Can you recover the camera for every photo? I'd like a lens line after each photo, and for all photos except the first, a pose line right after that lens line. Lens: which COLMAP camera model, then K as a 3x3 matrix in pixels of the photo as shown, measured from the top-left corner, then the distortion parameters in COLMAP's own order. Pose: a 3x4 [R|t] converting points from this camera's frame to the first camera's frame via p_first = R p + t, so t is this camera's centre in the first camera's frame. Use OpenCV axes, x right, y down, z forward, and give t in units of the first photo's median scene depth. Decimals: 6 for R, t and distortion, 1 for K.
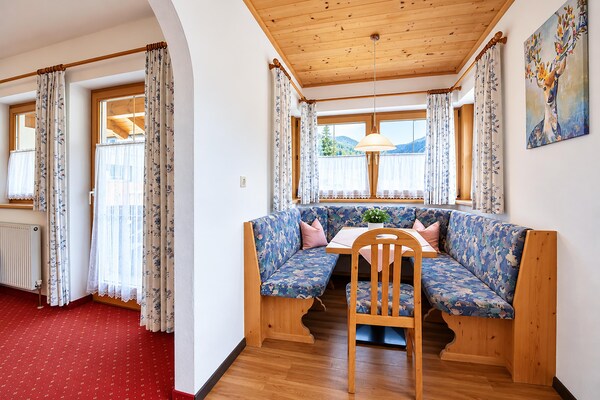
lens RADIAL K [[273.7, 0, 297.8], [0, 273.7, 184.4], [0, 0, 1]] dist [0.000807, -0.000016]
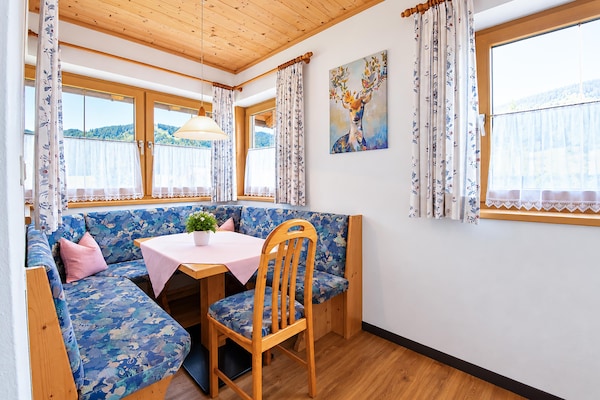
lens RADIAL K [[273.7, 0, 297.8], [0, 273.7, 184.4], [0, 0, 1]] dist [0.000807, -0.000016]
pose [[0.515198, 0.002525, 0.857068, -0.340981], [-0.010587, 0.999938, 0.003419, 0.011039], [-0.857006, -0.010835, 0.515192, 0.470120]]
